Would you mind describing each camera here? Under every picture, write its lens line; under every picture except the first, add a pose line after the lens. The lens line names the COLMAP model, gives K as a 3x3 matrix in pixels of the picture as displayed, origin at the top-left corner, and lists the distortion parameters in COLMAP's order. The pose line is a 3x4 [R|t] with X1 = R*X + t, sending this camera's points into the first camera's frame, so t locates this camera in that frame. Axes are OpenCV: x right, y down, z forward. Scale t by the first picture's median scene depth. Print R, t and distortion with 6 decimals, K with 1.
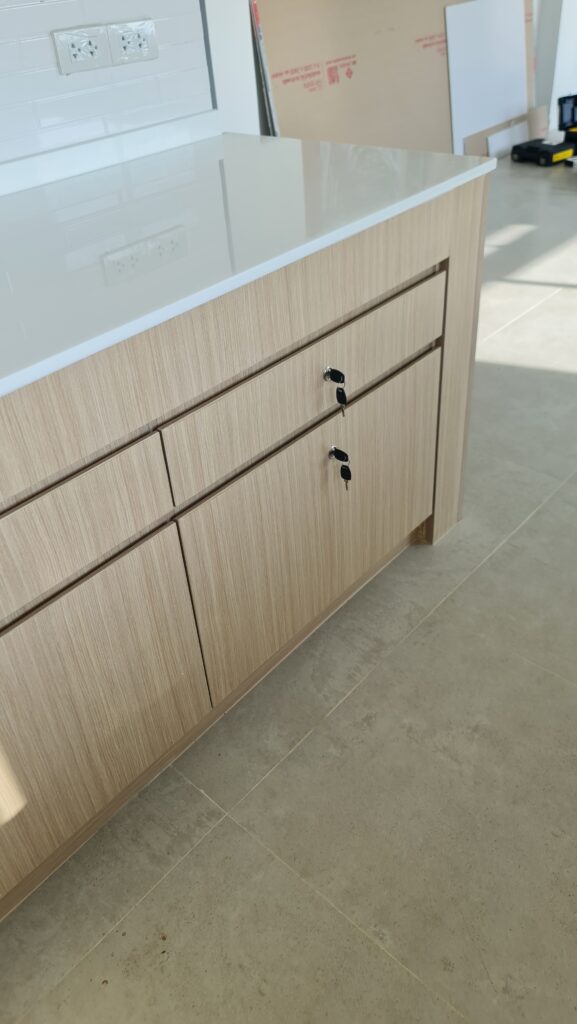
lens RADIAL K [[762.3, 0, 288.5], [0, 762.3, 512.0], [0, 0, 1]] dist [0.063274, -0.096777]
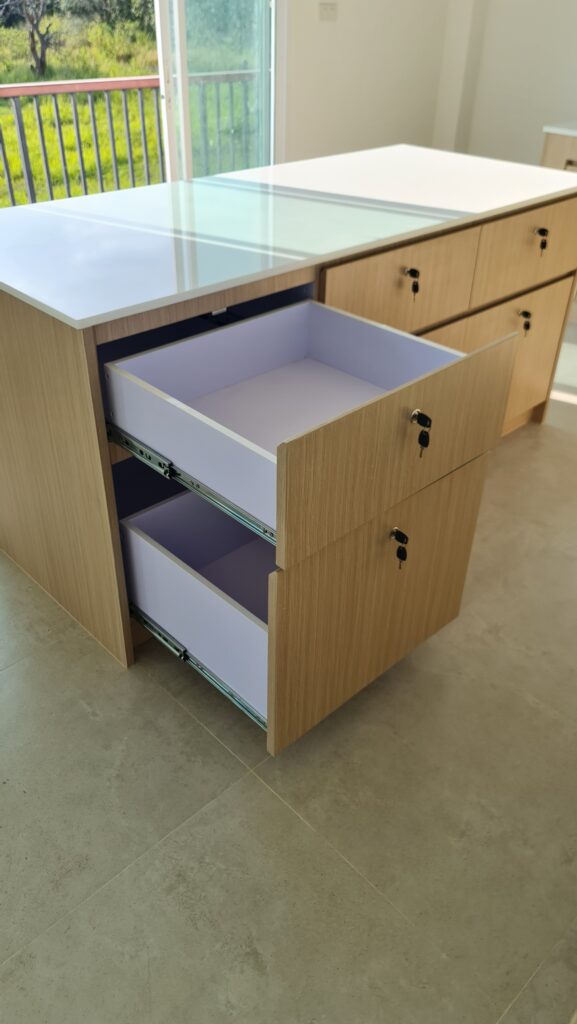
lens RADIAL K [[757.5, 0, 288.5], [0, 757.5, 512.0], [0, 0, 1]] dist [0.080731, 0.000133]
pose [[-0.995876, -0.003653, 0.090654, 0.364062], [0.084541, 0.325278, 0.941832, -0.839375], [-0.032928, 0.945611, -0.323628, 0.868506]]
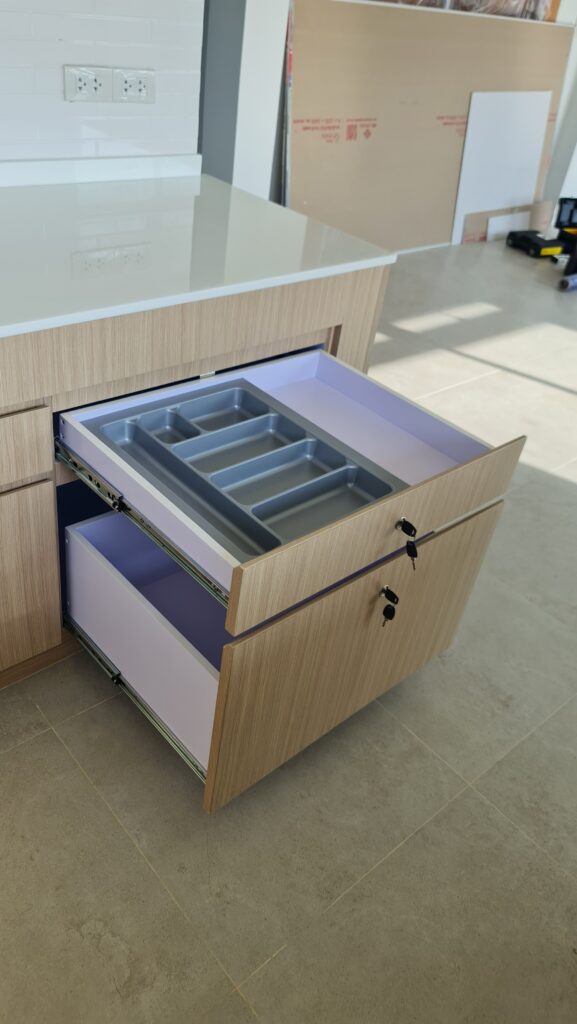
lens RADIAL K [[766.8, 0, 285.6], [0, 766.8, 516.8], [0, 0, 1]] dist [0.016417, -0.003964]
pose [[0.974142, 0.224545, 0.025046, 0.152213], [-0.224194, 0.974412, -0.016104, 0.004447], [-0.028022, 0.010073, 0.999557, -0.199745]]
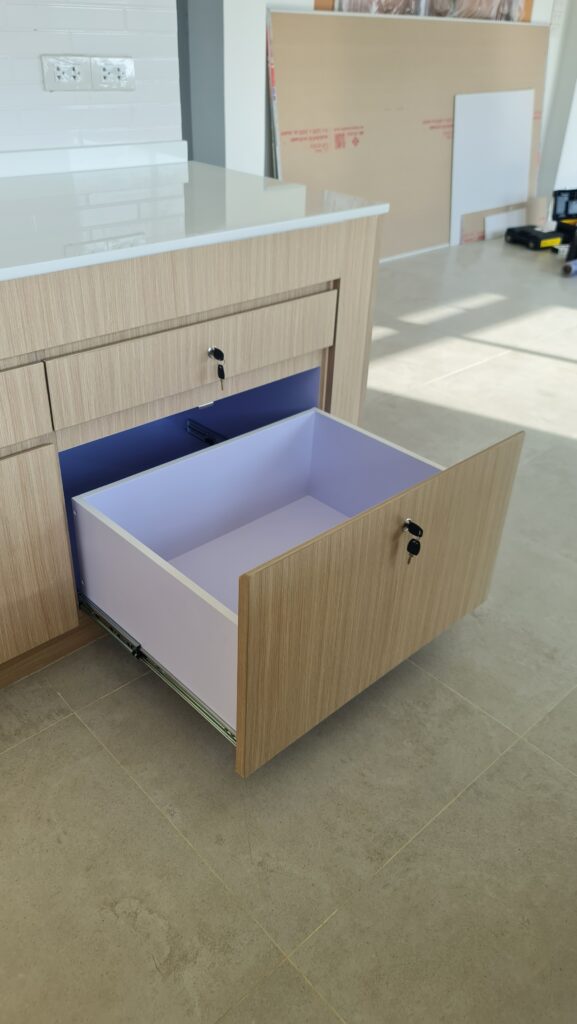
lens RADIAL K [[766.6, 0, 295.2], [0, 766.6, 513.1], [0, 0, 1]] dist [0.011213, 0.004377]
pose [[0.990716, 0.135599, -0.009747, 0.191156], [-0.135949, 0.988218, -0.070300, 0.114828], [0.000099, 0.070972, 0.997478, -0.153203]]
